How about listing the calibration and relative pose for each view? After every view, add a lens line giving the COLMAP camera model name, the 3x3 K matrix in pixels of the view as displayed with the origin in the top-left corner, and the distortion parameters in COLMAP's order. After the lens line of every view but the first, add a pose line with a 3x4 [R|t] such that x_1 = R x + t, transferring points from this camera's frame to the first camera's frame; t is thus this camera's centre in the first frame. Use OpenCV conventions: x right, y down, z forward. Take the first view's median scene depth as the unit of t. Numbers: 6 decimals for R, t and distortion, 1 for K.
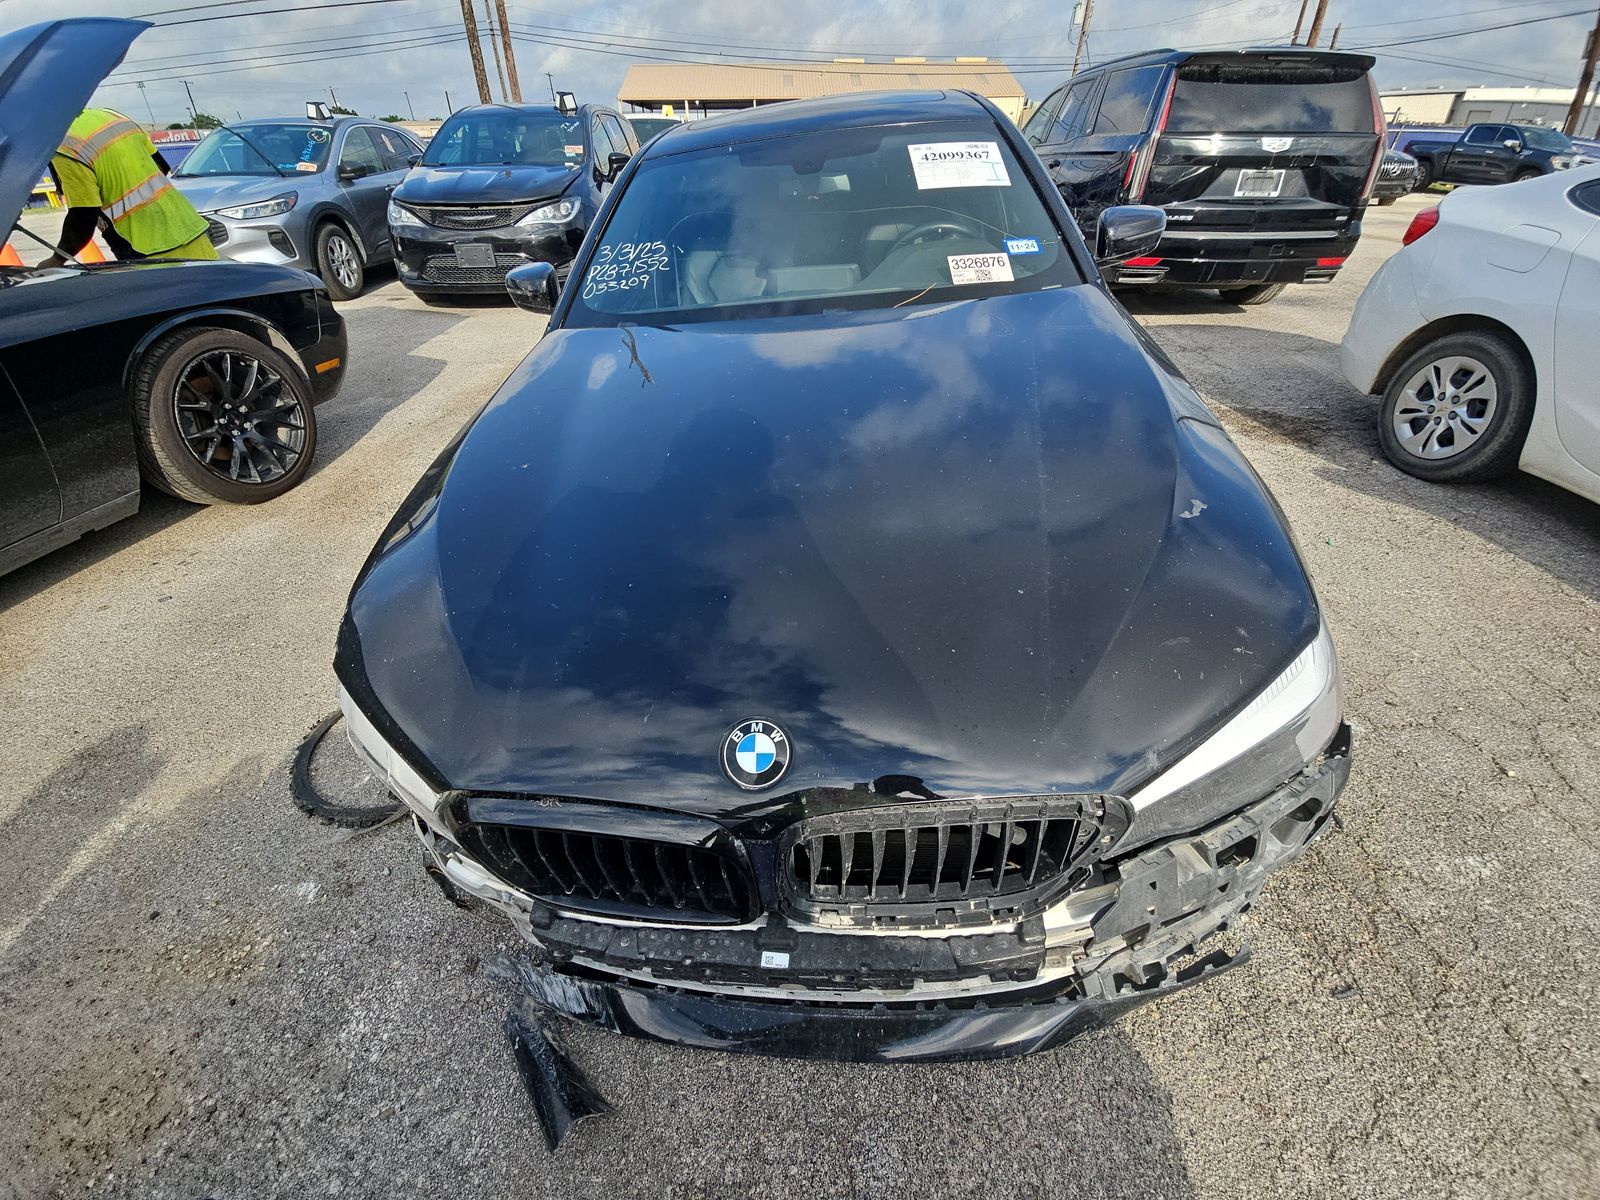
lens RADIAL K [[640.4, 0, 800.0], [0, 640.4, 600.0], [0, 0, 1]] dist [-0.001284, -0.000266]
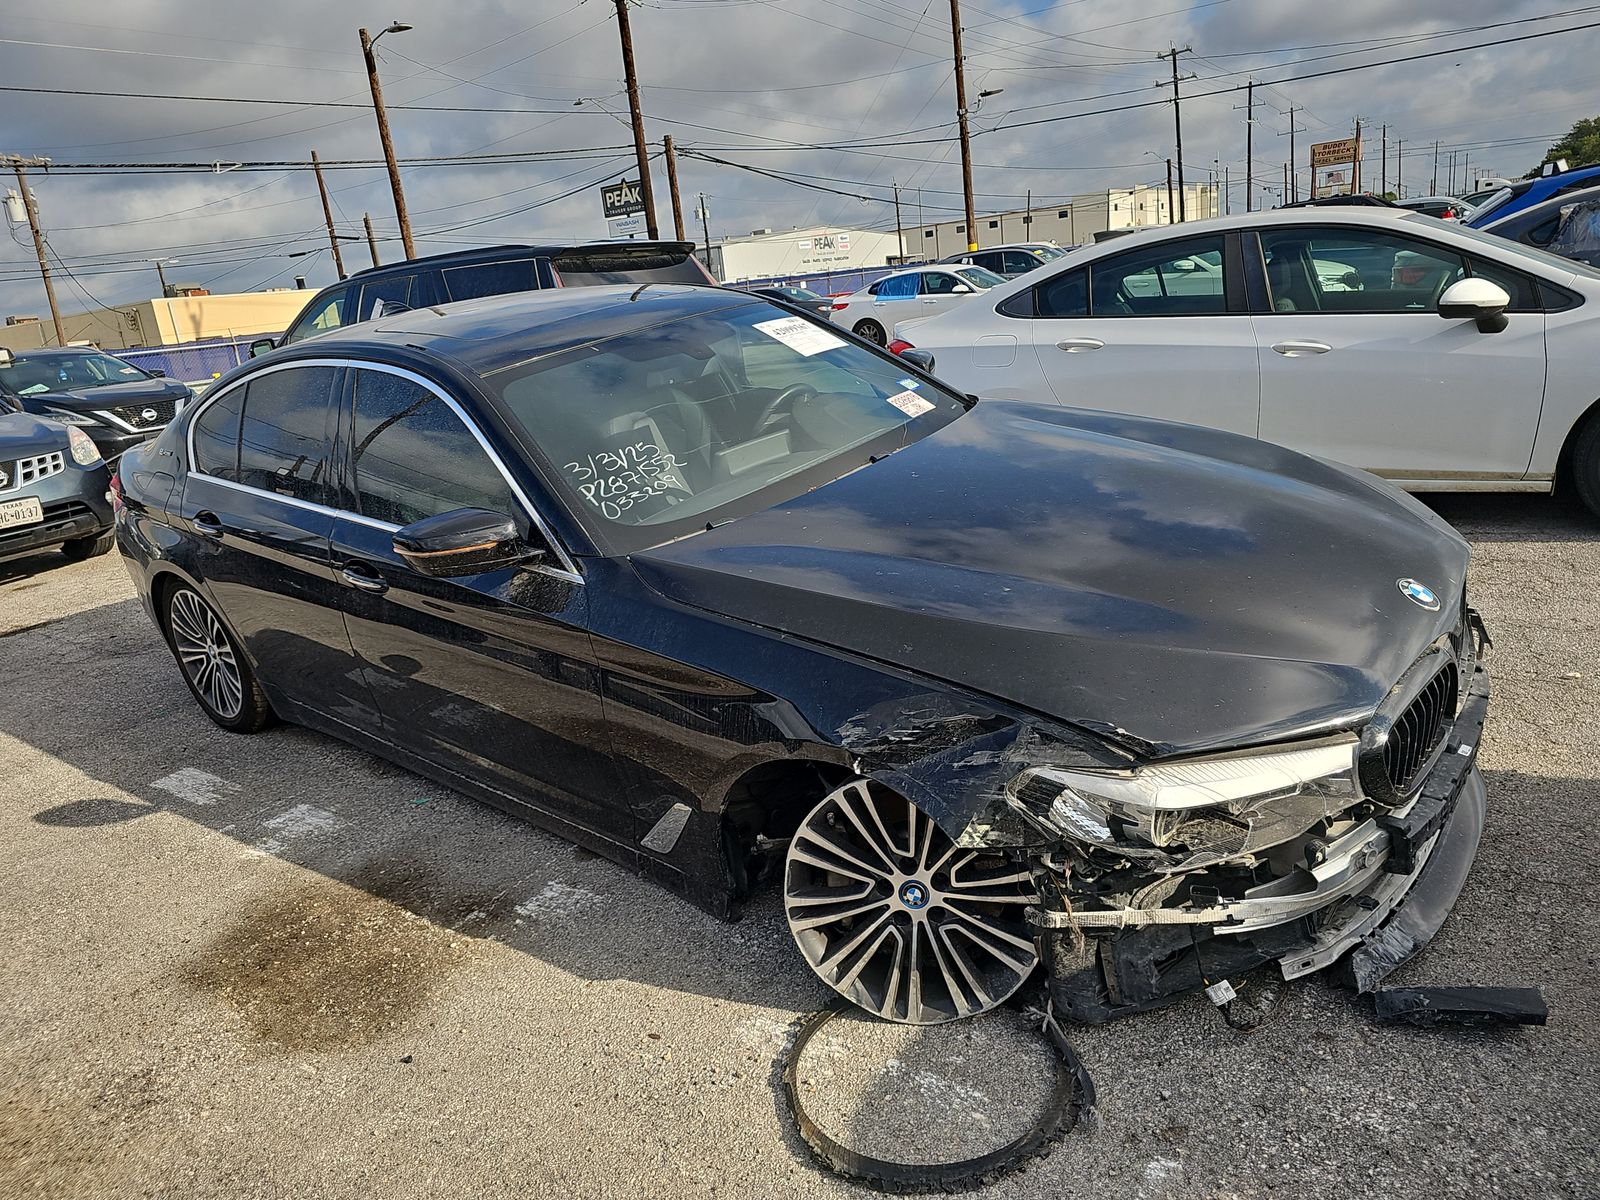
lens RADIAL K [[1118.2, 0, 800.0], [0, 1118.2, 600.0], [0, 0, 1]] dist [0.003768, -0.005502]
pose [[0.559148, -0.269136, 0.784168, -2.062925], [0.557984, 0.821726, -0.115842, -0.174129], [-0.613194, 0.502326, 0.609640, 0.179498]]
